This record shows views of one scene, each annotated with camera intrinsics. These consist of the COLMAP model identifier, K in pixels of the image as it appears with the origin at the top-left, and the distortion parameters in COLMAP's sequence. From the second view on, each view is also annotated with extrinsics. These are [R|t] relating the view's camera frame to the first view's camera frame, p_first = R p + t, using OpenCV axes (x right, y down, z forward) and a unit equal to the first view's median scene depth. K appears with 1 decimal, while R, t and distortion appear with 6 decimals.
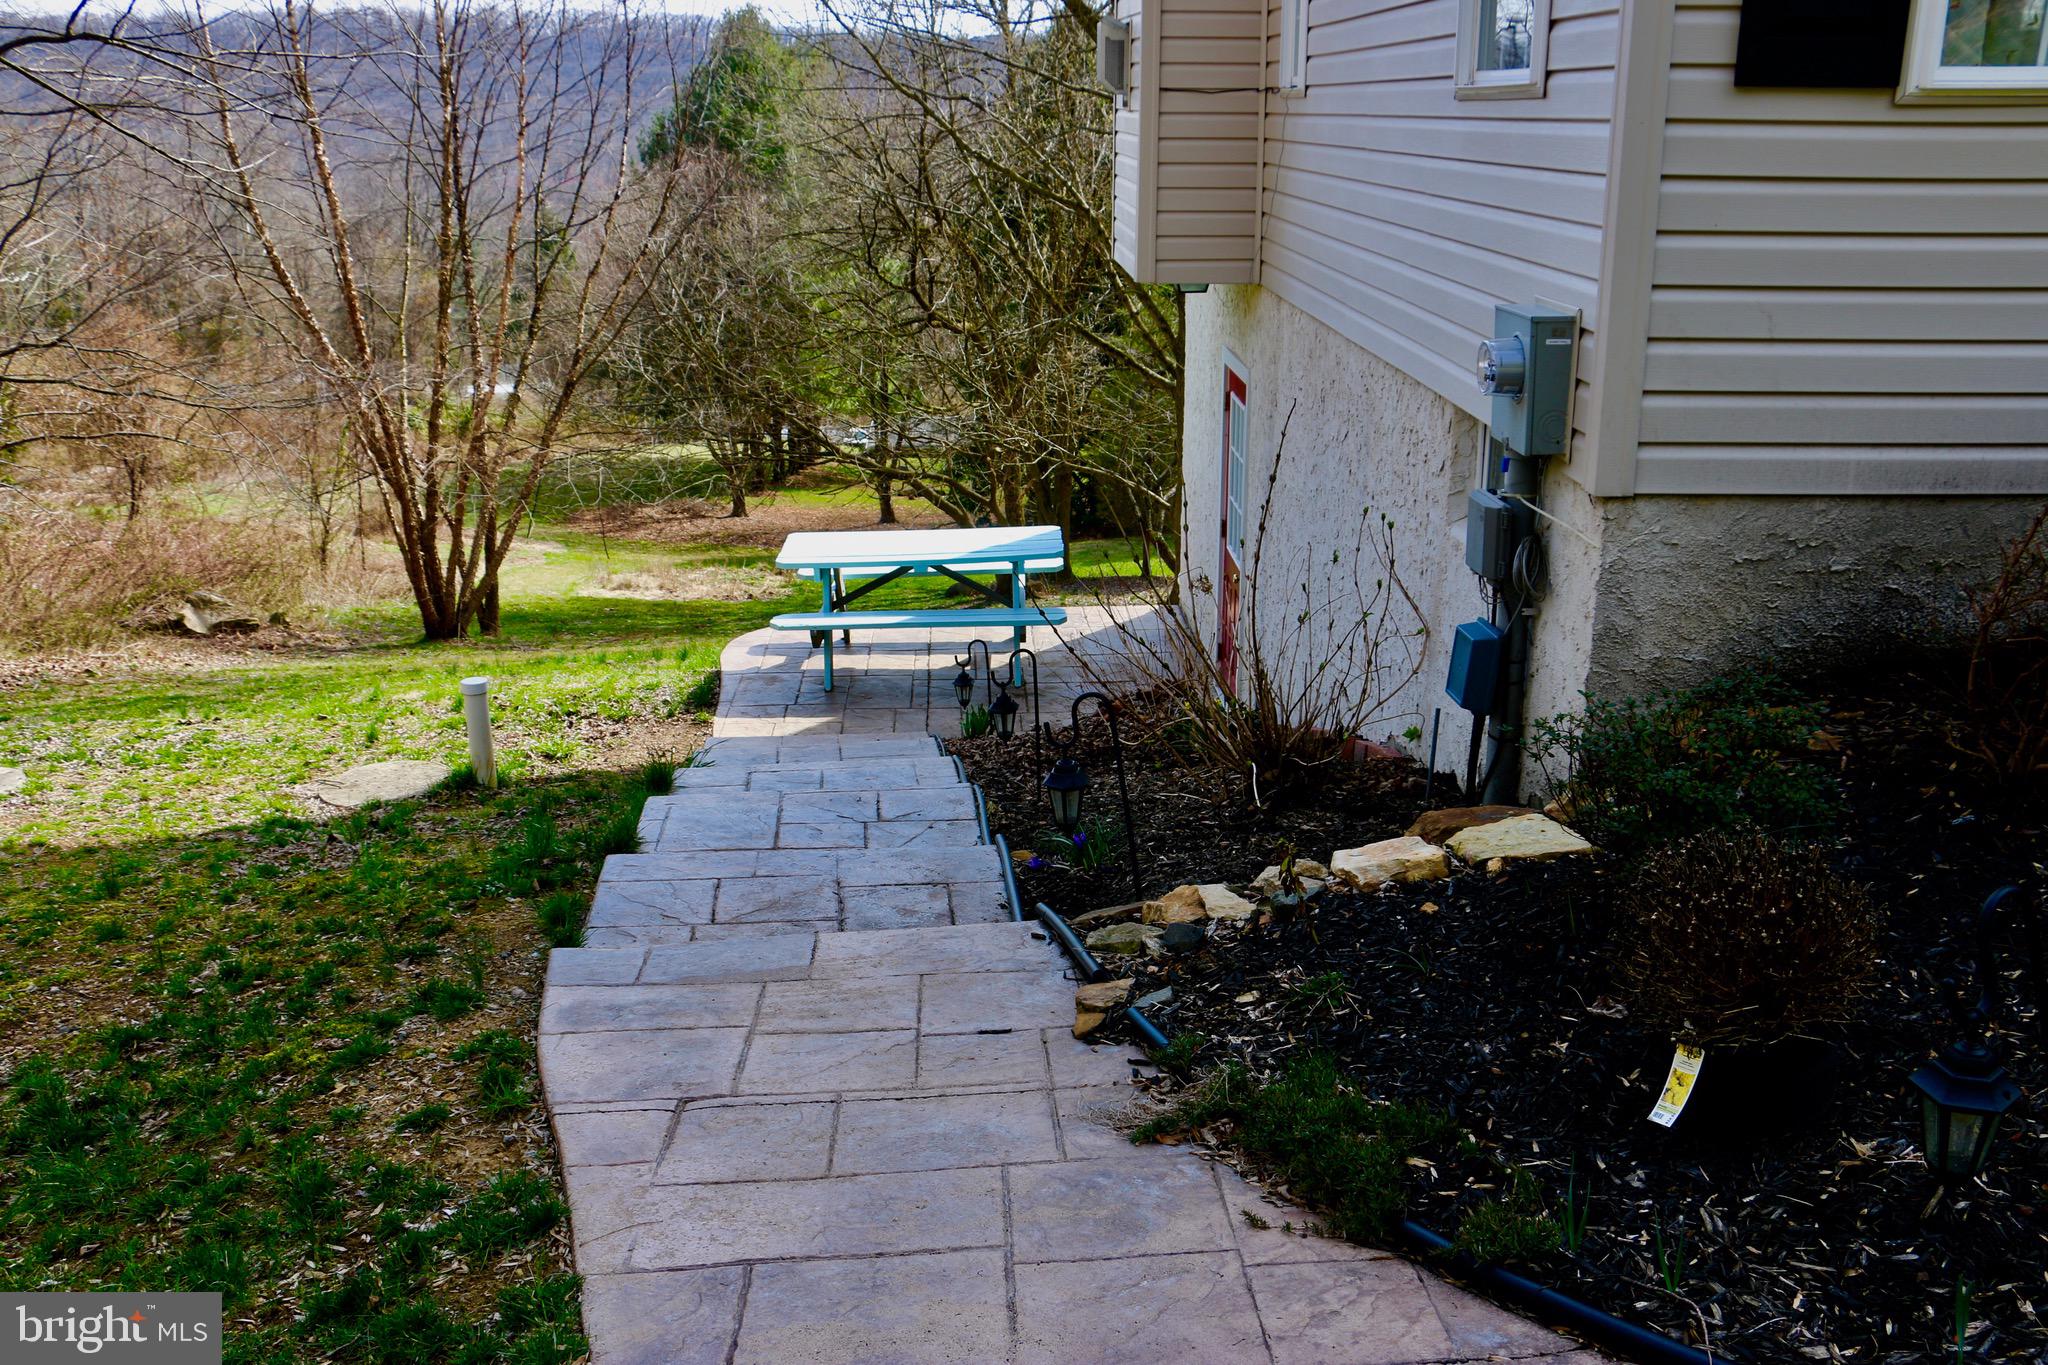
lens RADIAL K [[1876.8, 0, 1028.4], [0, 1876.8, 686.7], [0, 0, 1]] dist [-0.150266, 0.213002]
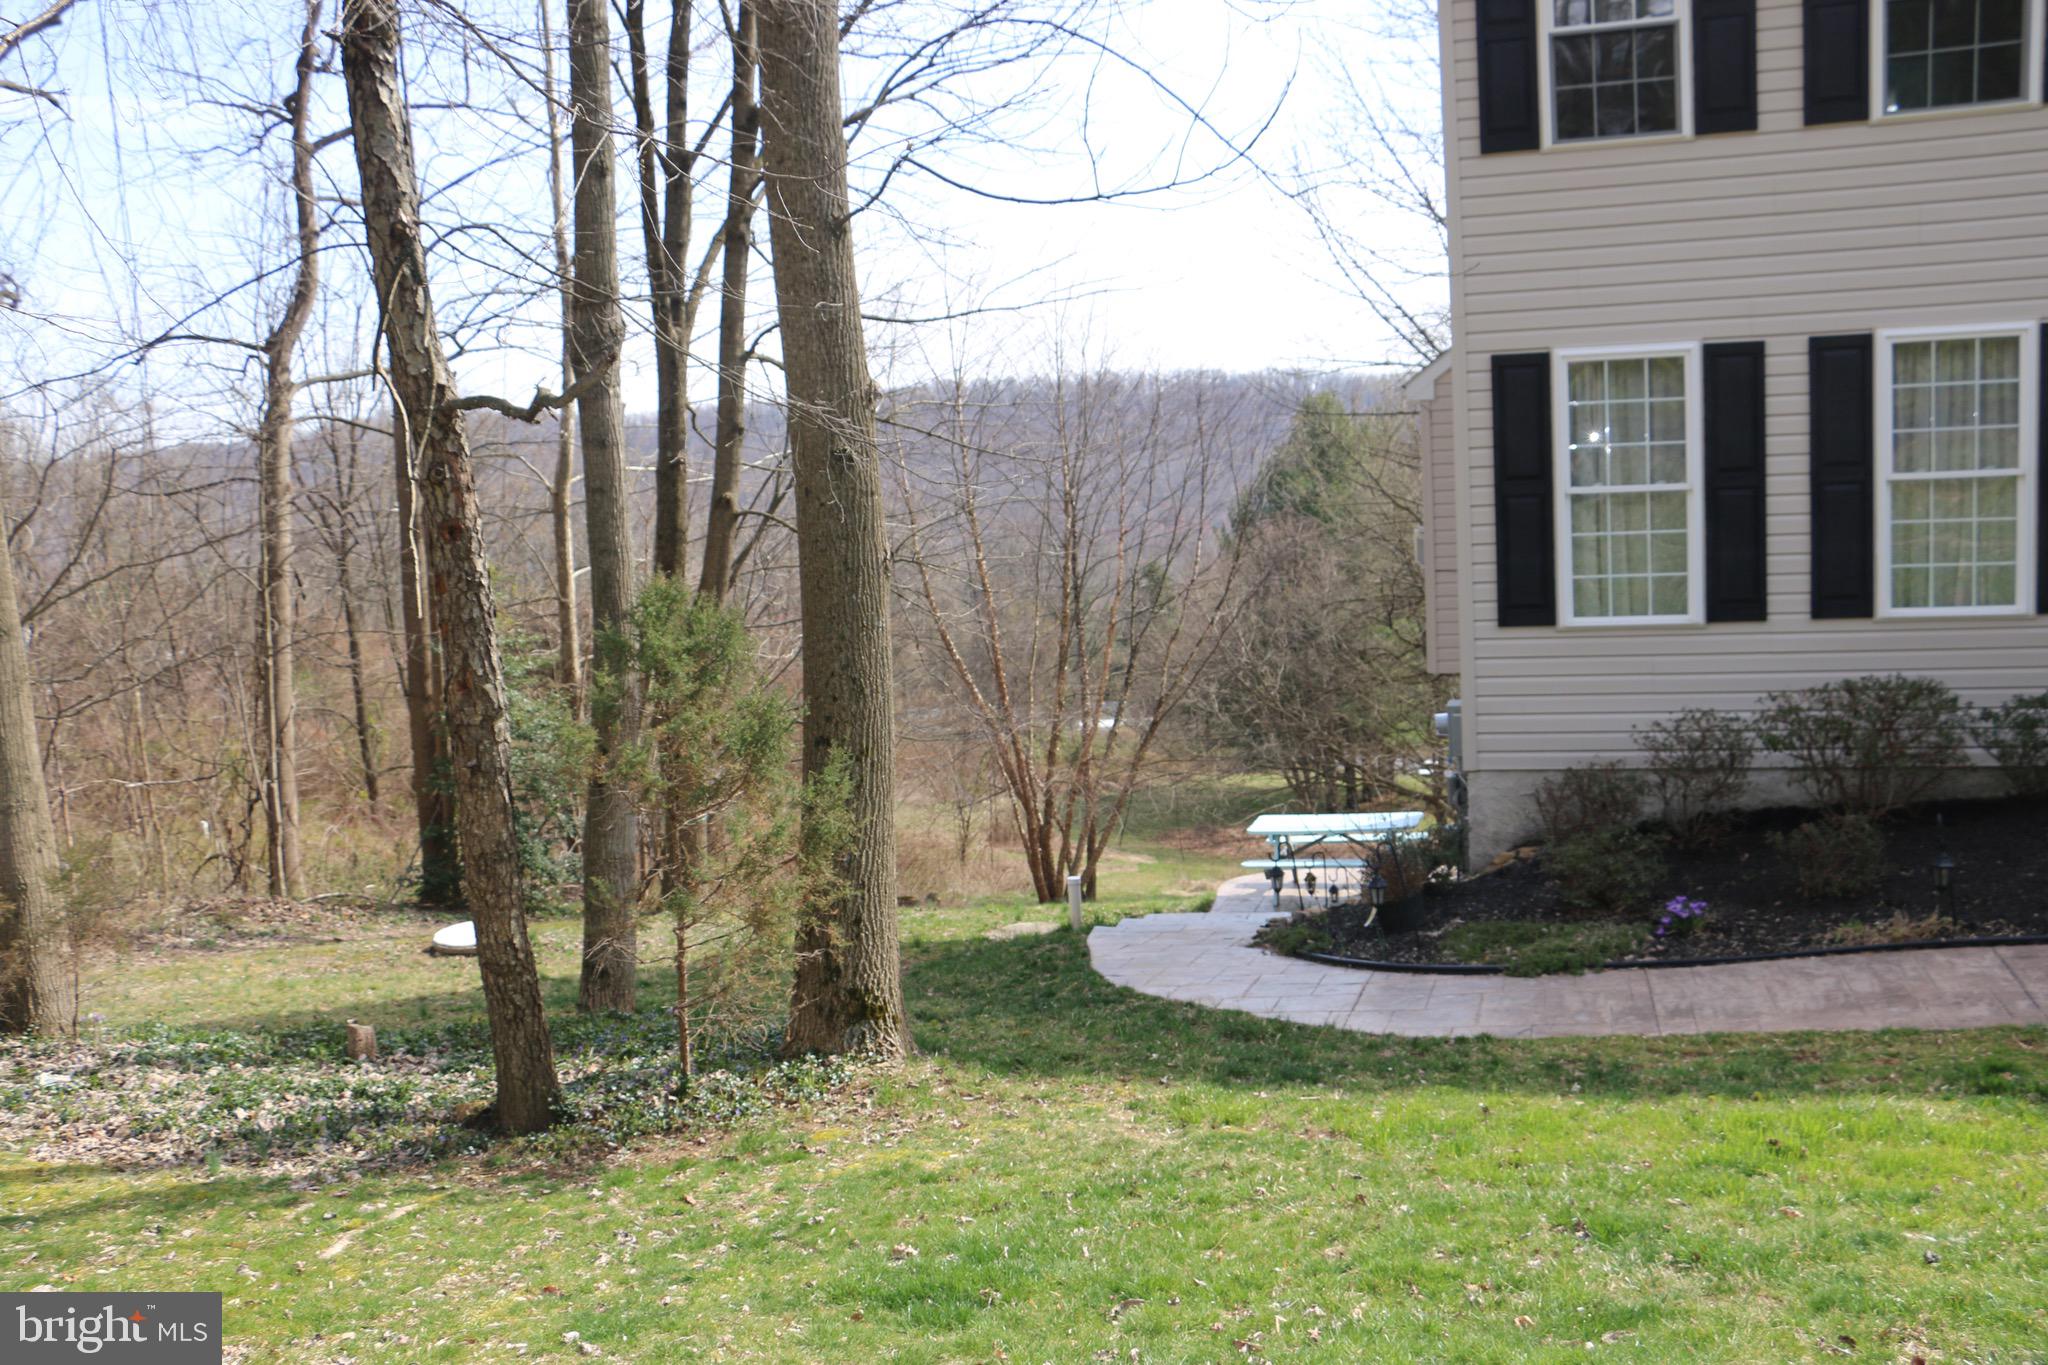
lens RADIAL K [[1876.8, 0, 1028.4], [0, 1876.8, 686.7], [0, 0, 1]] dist [-0.150266, 0.213002]
pose [[0.949673, -0.012733, -0.312984, 0.076644], [-0.042761, 0.984550, -0.169803, 0.036989], [0.310310, 0.174641, 0.934456, -0.247361]]
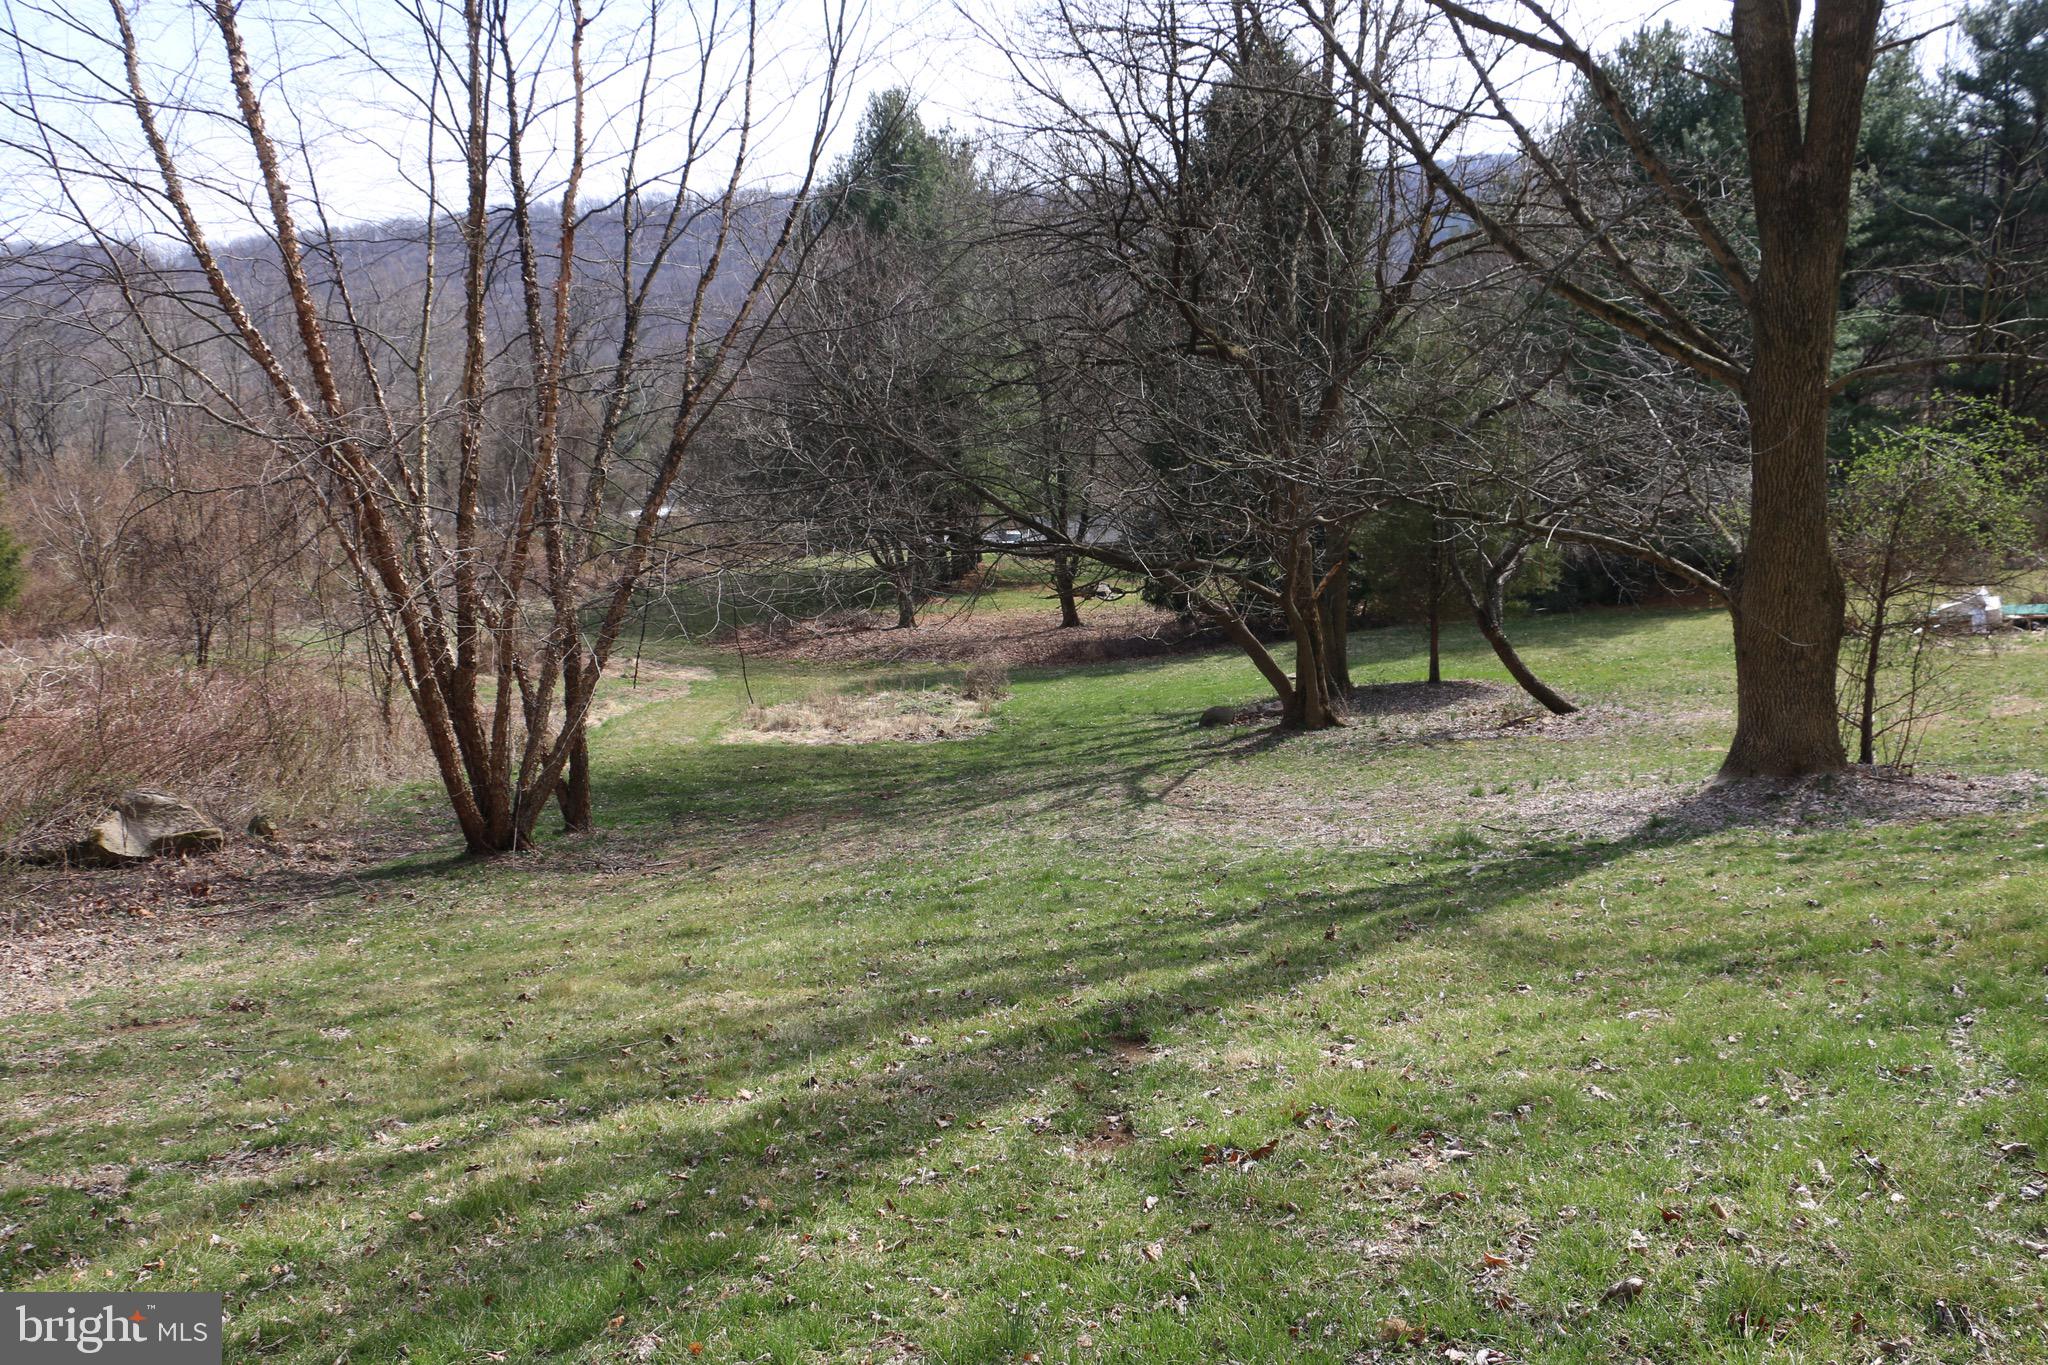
lens RADIAL K [[1664.7, 0, 1024.0], [0, 1664.7, 682.5], [0, 0, 1]] dist [-0.186522, 0.163796]
pose [[0.996177, -0.046587, -0.073896, -0.081653], [0.042957, 0.997827, -0.049962, -0.043725], [0.076063, 0.046597, 0.996014, 0.410015]]
